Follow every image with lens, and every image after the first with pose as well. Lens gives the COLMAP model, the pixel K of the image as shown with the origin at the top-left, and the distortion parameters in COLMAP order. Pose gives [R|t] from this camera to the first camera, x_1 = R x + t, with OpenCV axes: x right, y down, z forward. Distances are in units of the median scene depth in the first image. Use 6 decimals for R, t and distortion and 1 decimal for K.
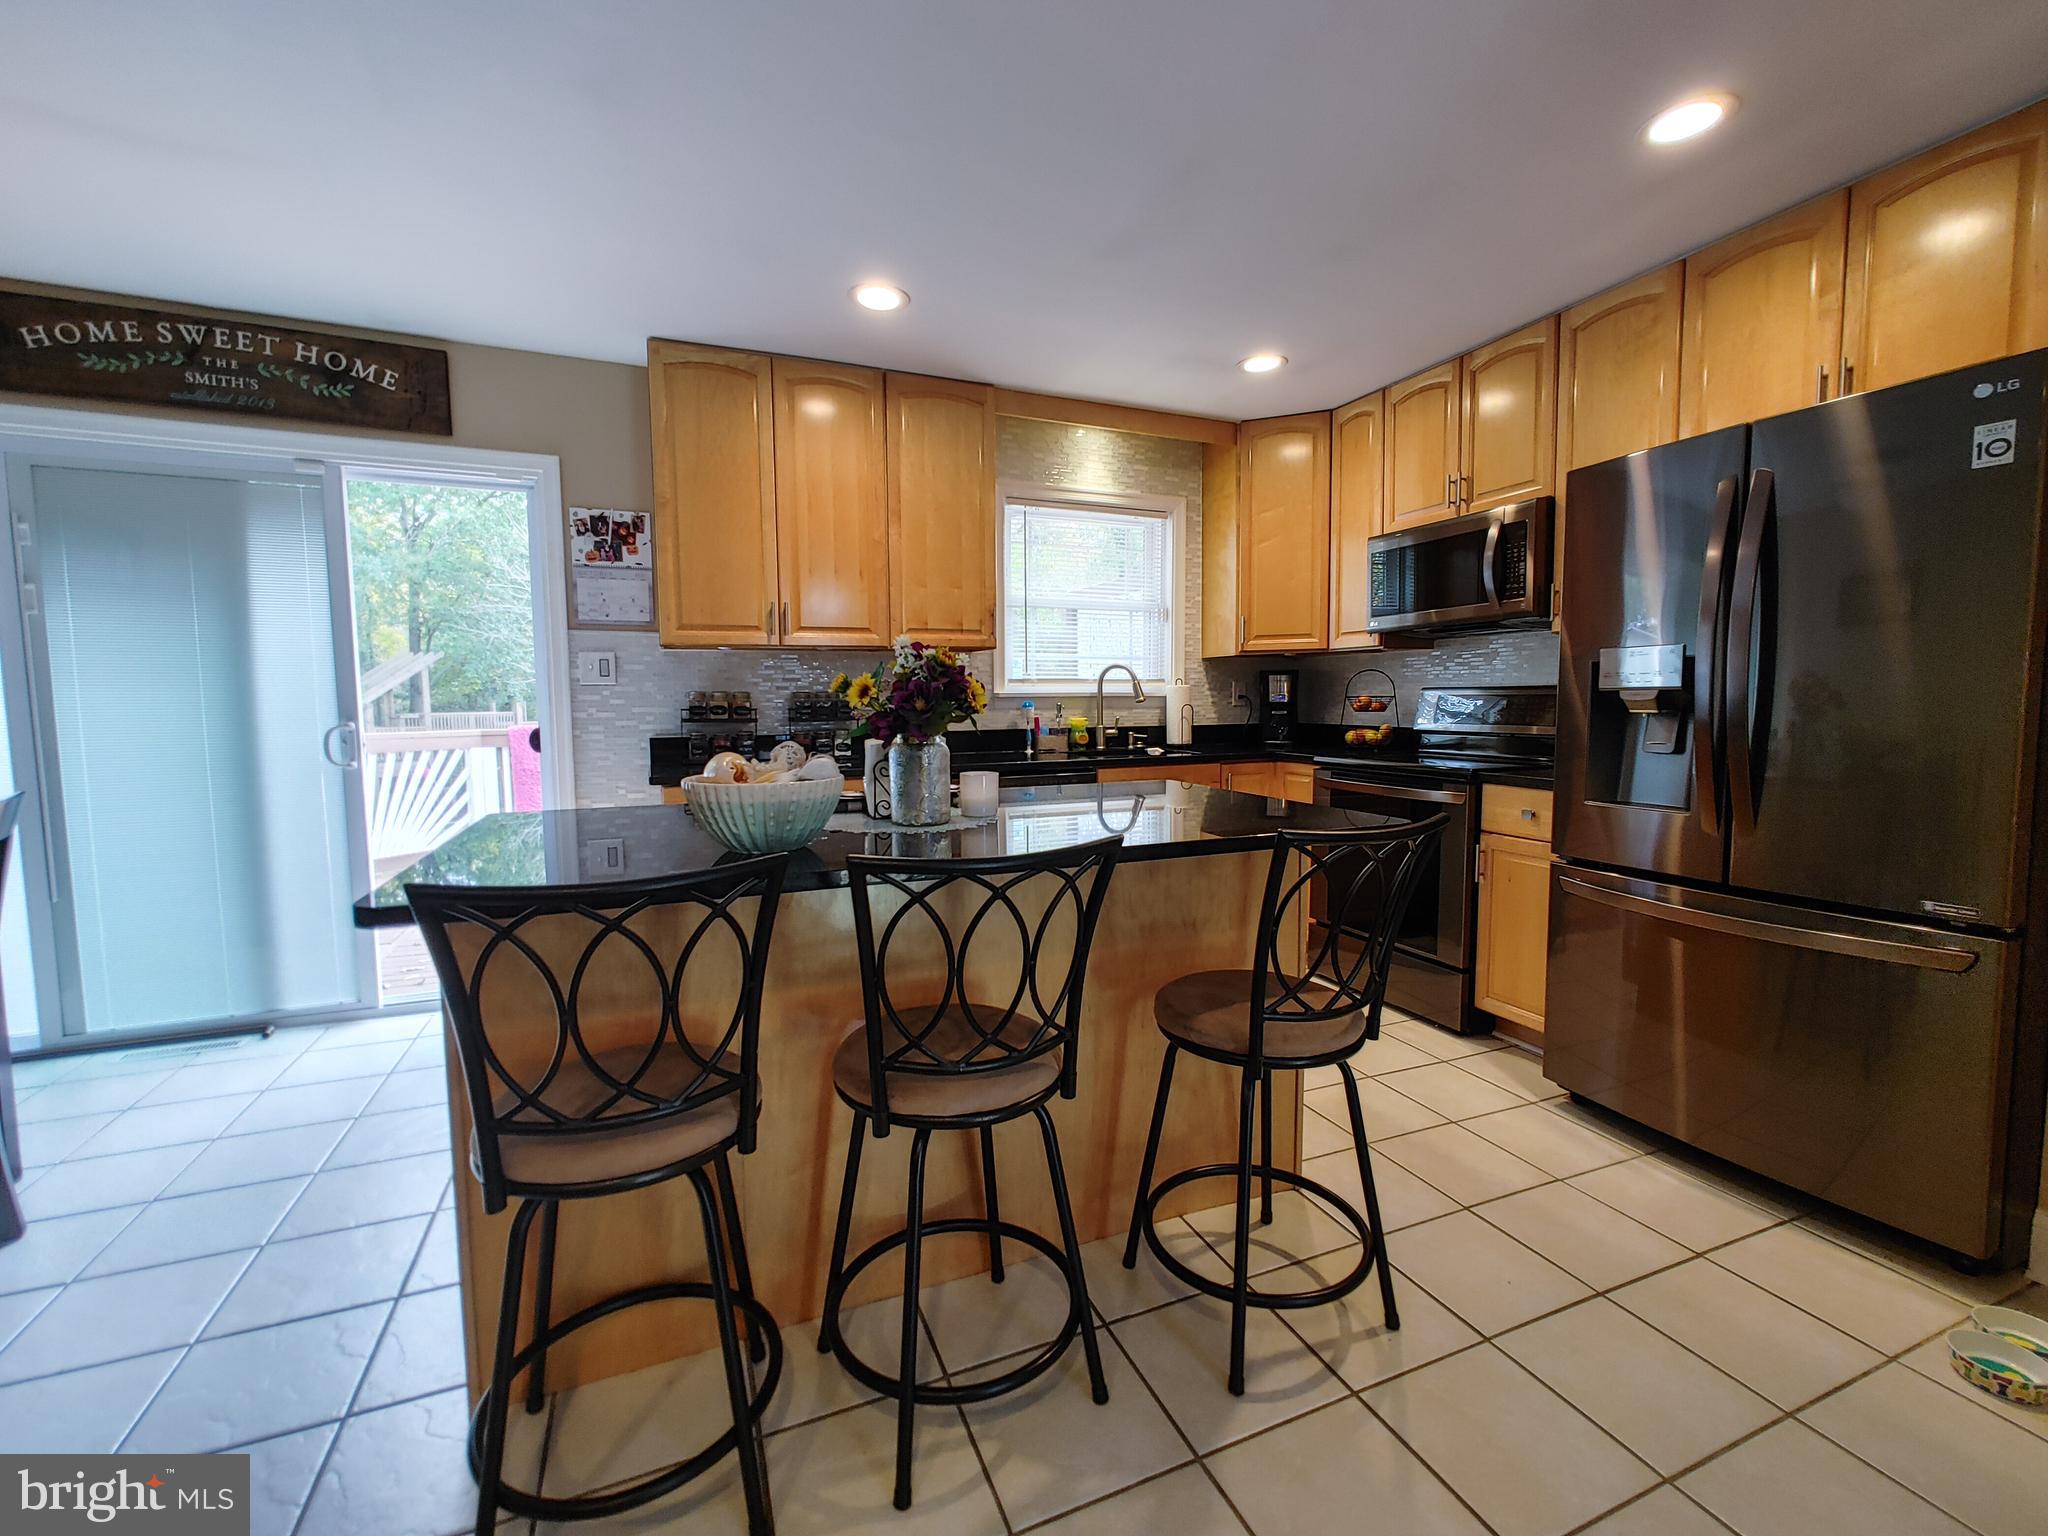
lens RADIAL K [[871.0, 0, 1036.0], [0, 871.0, 765.9], [0, 0, 1]] dist [0.000130, 0.000232]
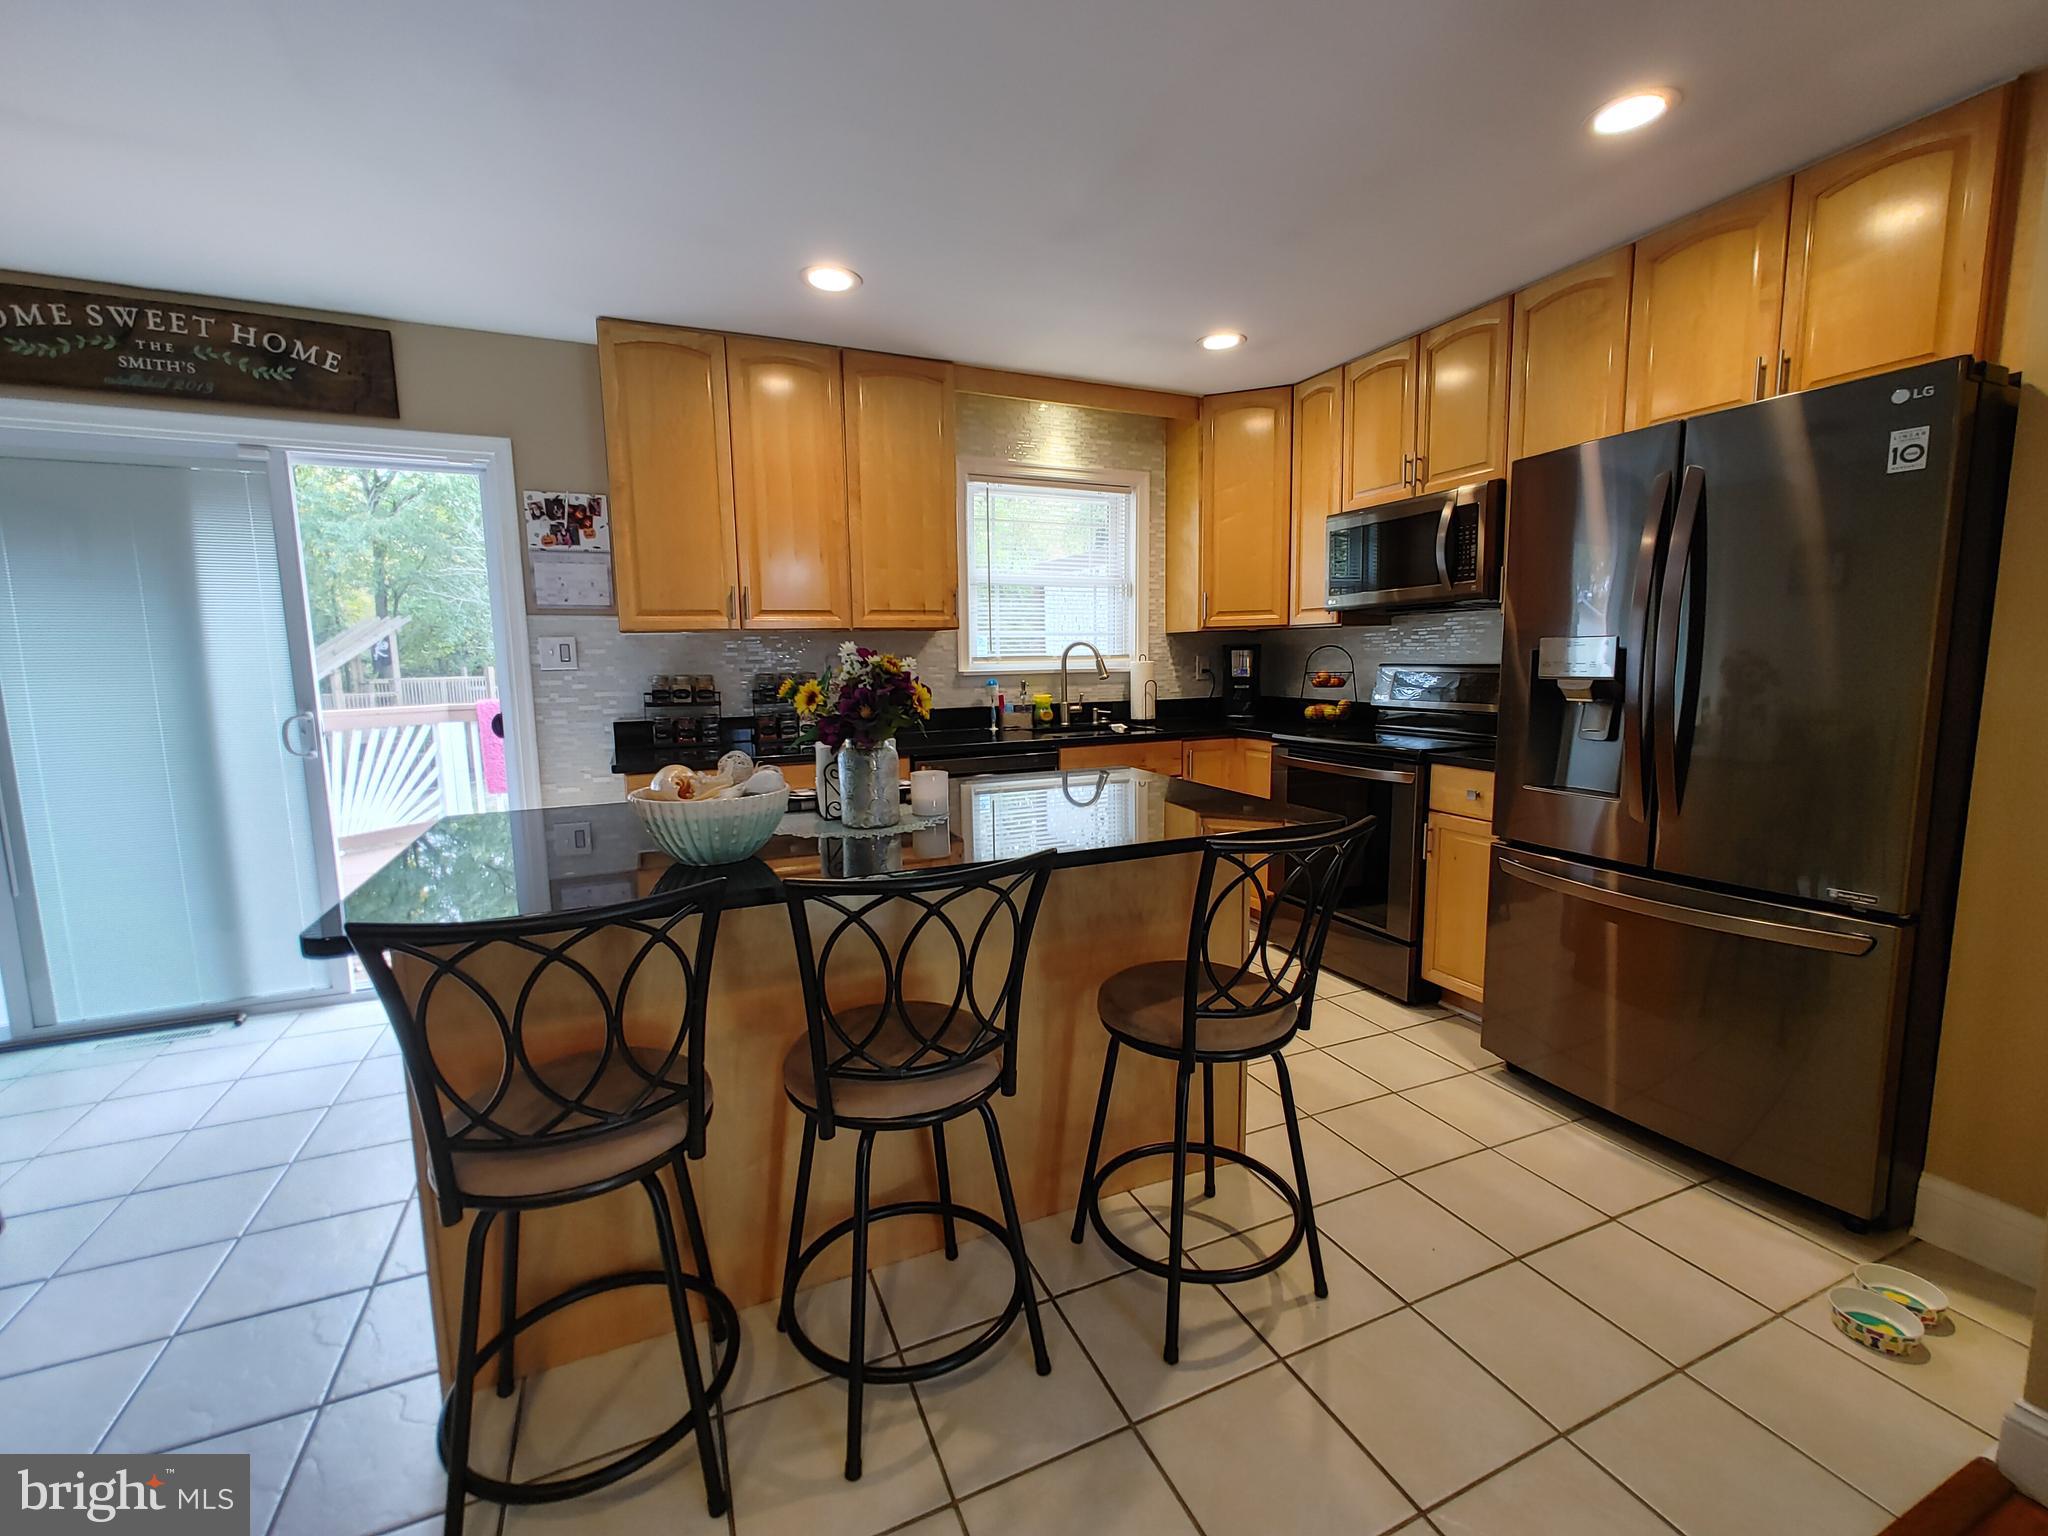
lens RADIAL K [[866.4, 0, 1032.8], [0, 866.4, 764.9], [0, 0, 1]] dist [0.000336, -0.000167]
pose [[0.999764, -0.009581, 0.019495, 0.026552], [0.008647, 0.998837, 0.047430, -0.034822], [-0.019927, -0.047250, 0.998684, -0.012136]]
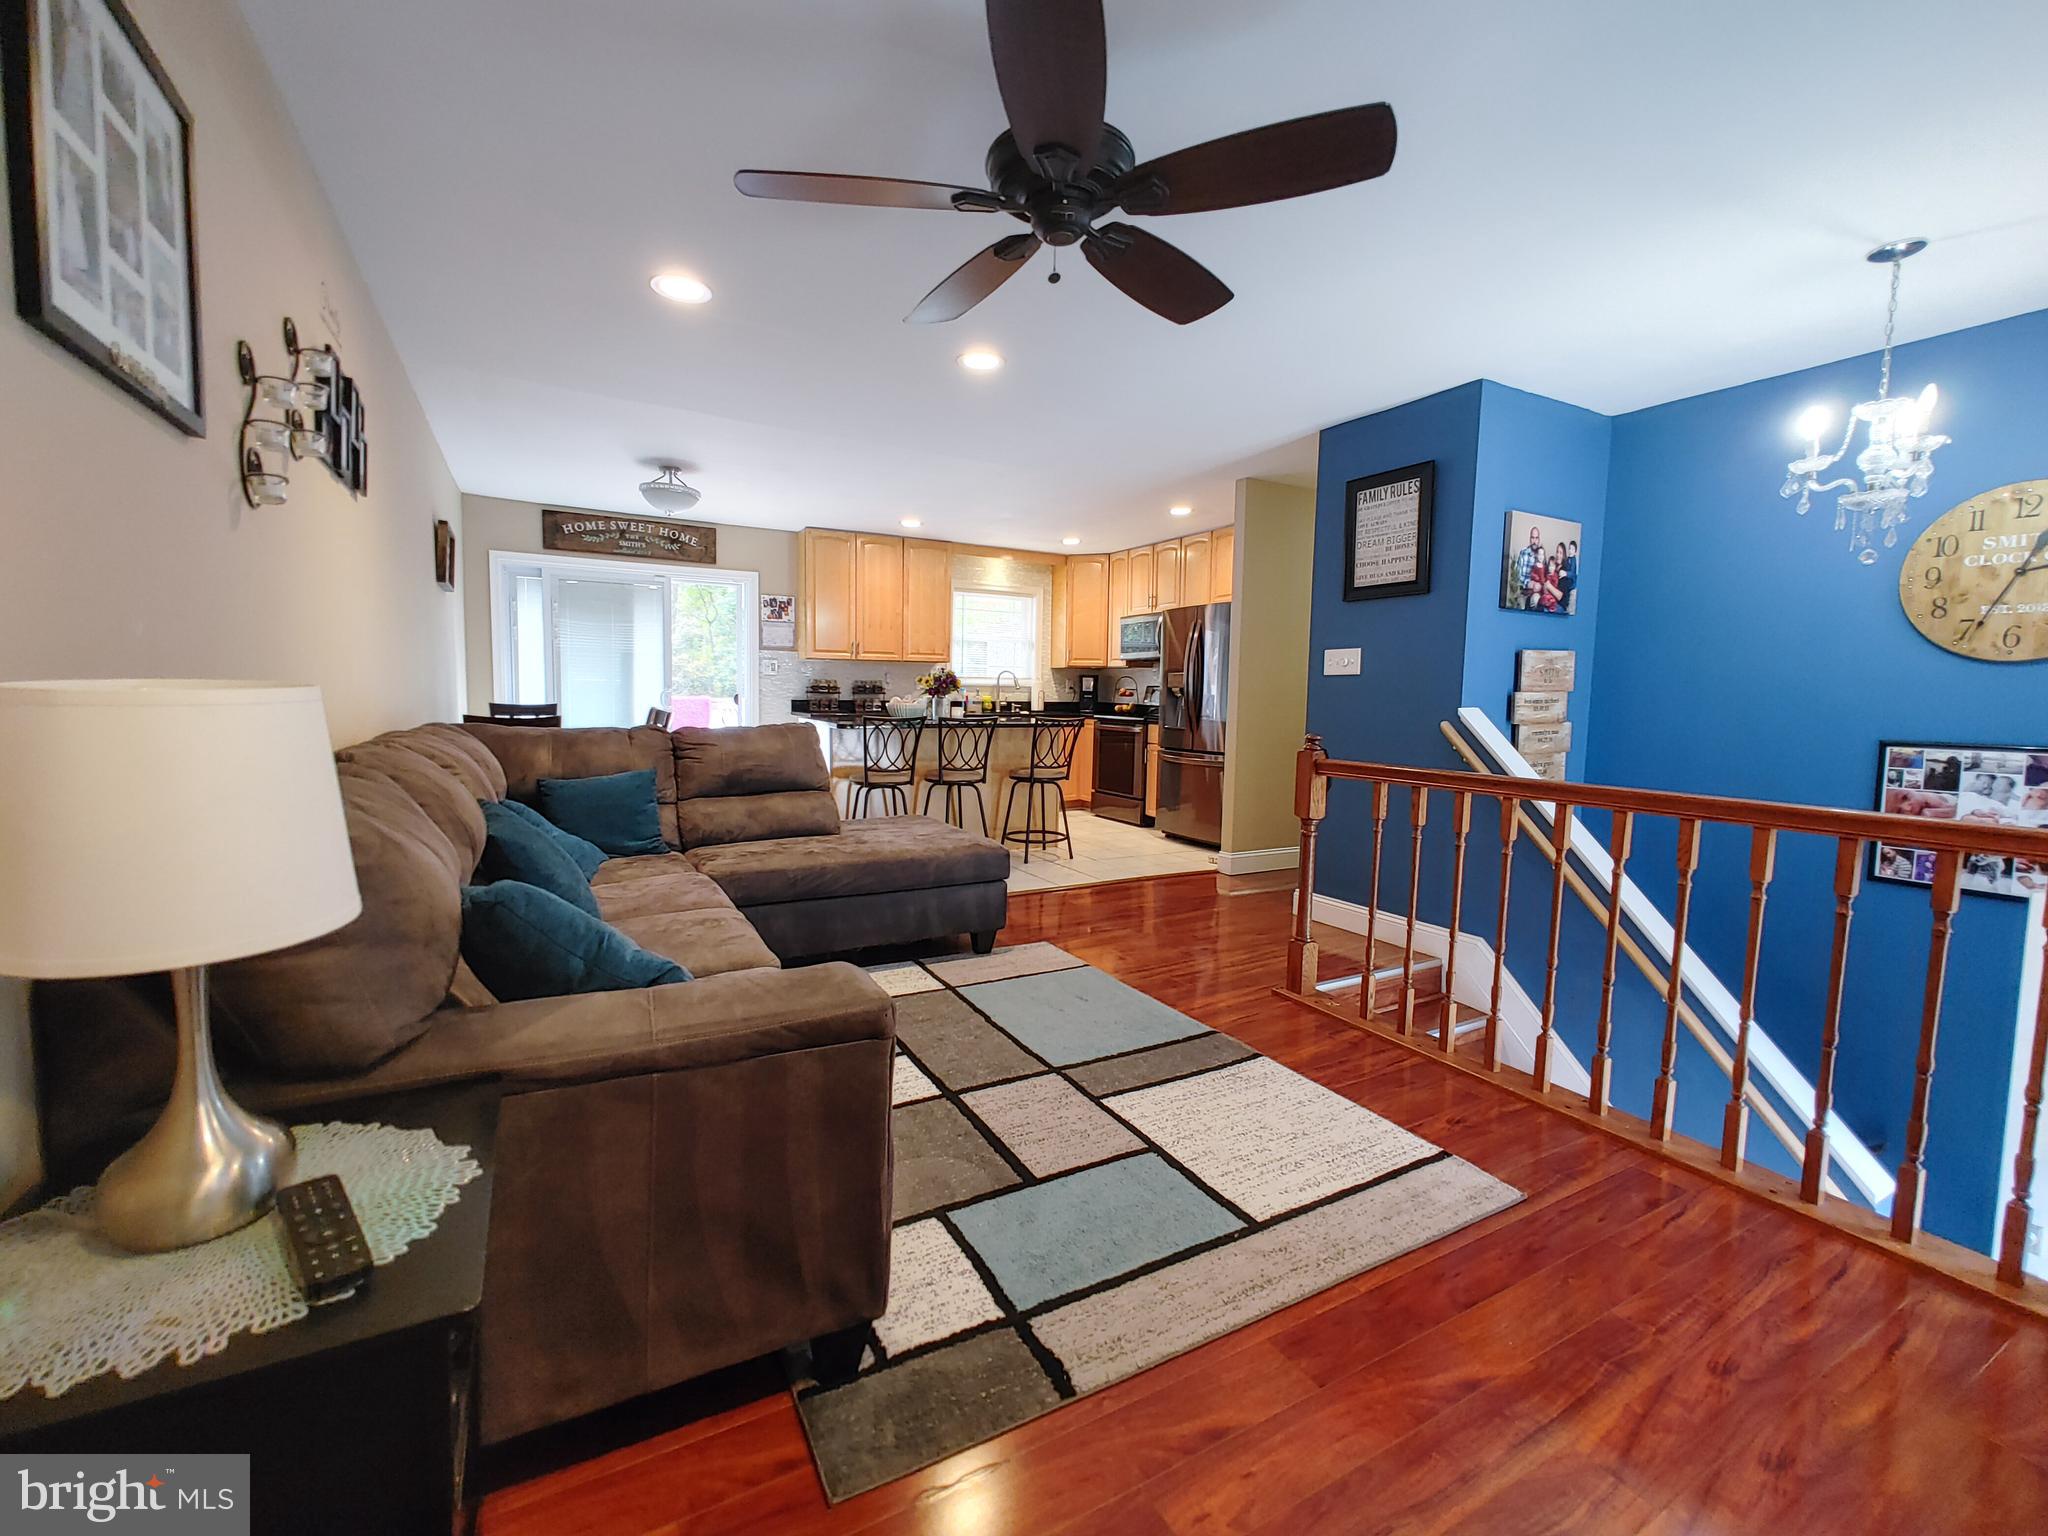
lens RADIAL K [[866.4, 0, 1032.8], [0, 866.4, 764.9], [0, 0, 1]] dist [0.000336, -0.000167]
pose [[0.994344, 0.015993, 0.104994, -0.089501], [-0.016853, 0.999831, 0.007308, 0.141773], [-0.104860, -0.009036, 0.994446, -1.643167]]
